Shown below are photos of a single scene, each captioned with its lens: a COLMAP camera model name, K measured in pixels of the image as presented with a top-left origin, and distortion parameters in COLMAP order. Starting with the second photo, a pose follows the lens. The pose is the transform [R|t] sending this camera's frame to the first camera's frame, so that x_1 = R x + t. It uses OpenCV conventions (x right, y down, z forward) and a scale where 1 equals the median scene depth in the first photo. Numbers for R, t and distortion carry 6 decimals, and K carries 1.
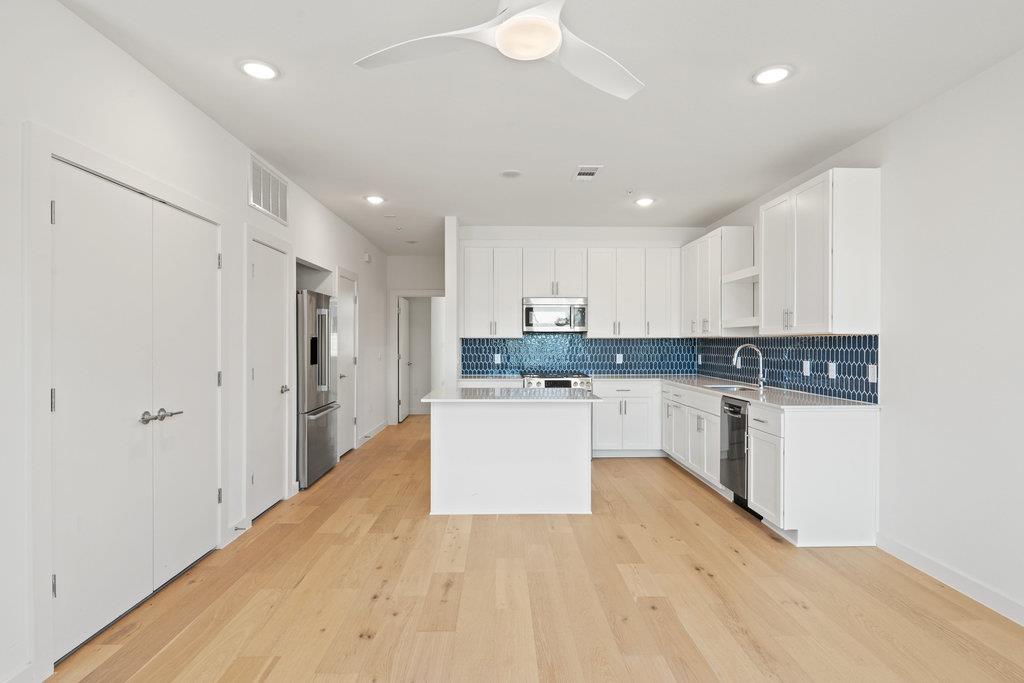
lens RADIAL K [[522.6, 0, 509.0], [0, 522.6, 343.3], [0, 0, 1]] dist [-0.001932, -0.000803]
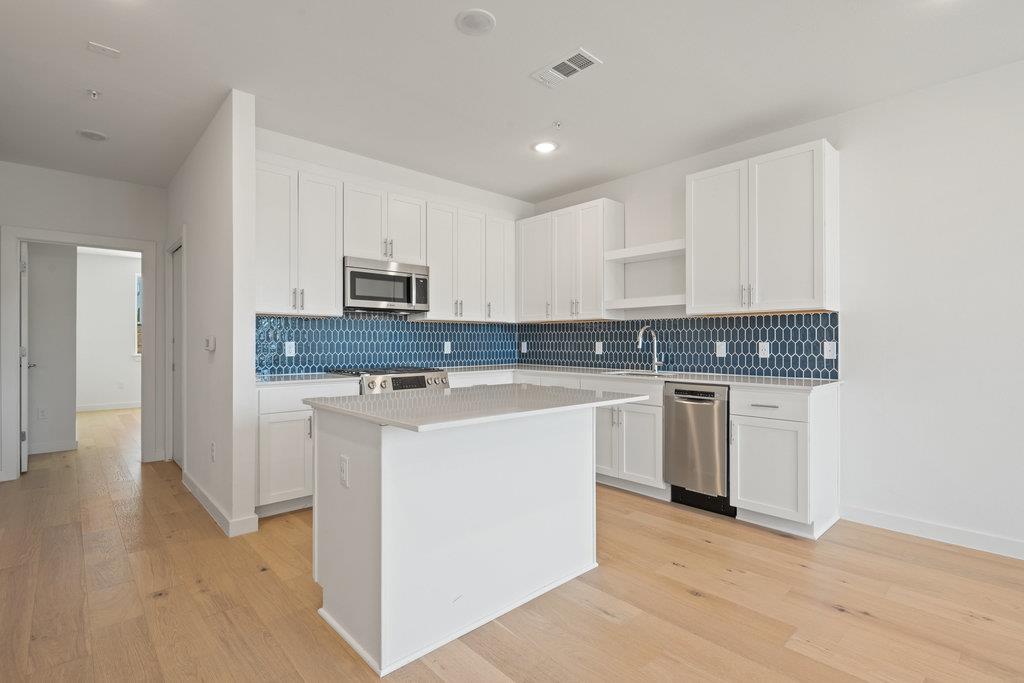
lens RADIAL K [[487.6, 0, 511.1], [0, 487.6, 343.7], [0, 0, 1]] dist [-0.002096, -0.001046]
pose [[0.746244, -0.004392, 0.665658, -0.295531], [0.002765, 0.999990, 0.003499, 0.029014], [-0.665666, -0.000771, 0.746249, 0.511388]]
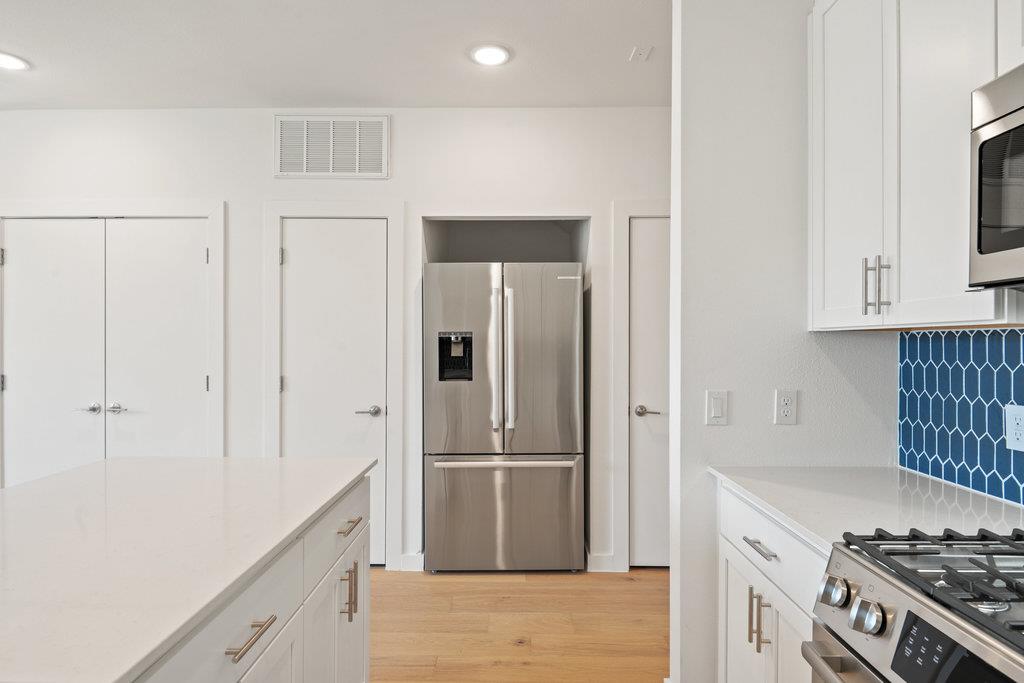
lens RADIAL K [[541.5, 0, 506.4], [0, 541.5, 346.7], [0, 0, 1]] dist [-0.002174, -0.000435]
pose [[-0.034415, 0.003366, -0.999402, 0.270330], [-0.005505, 0.999979, 0.003558, -0.002964], [0.999392, 0.005625, -0.034395, 1.097986]]
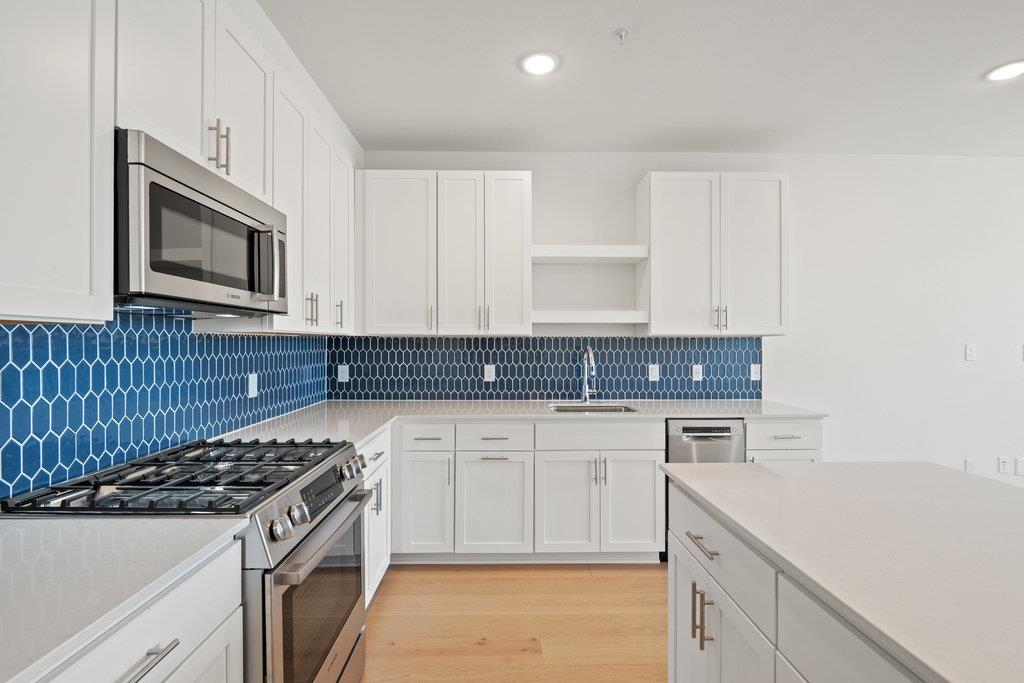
lens RADIAL K [[466.1, 0, 511.1], [0, 466.1, 343.0], [0, 0, 1]] dist [0.011182, -0.013155]
pose [[-0.000887, -0.001360, 0.999999, -0.202973], [0.001532, 0.999998, 0.001361, -0.004017], [-0.999998, 0.001533, -0.000885, 1.099507]]
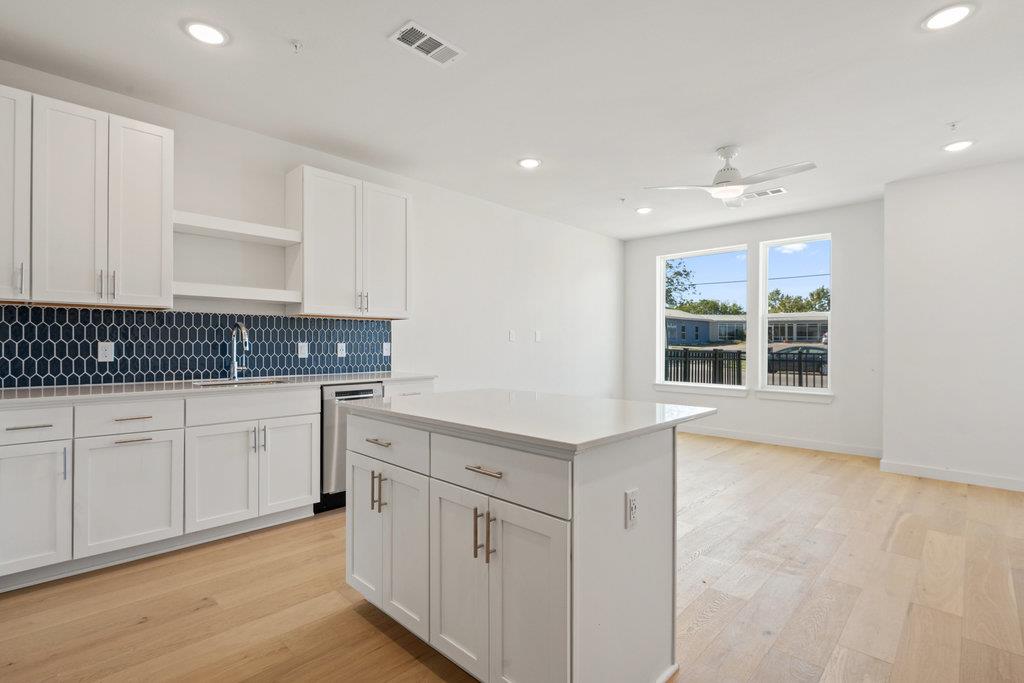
lens RADIAL K [[478.1, 0, 514.9], [0, 478.1, 343.6], [0, 0, 1]] dist [-0.007666, -0.000765]
pose [[-0.708100, -0.004099, 0.706100, -0.295530], [-0.003065, 0.999992, 0.002731, 0.028410], [-0.706105, -0.000230, -0.708107, 1.191547]]
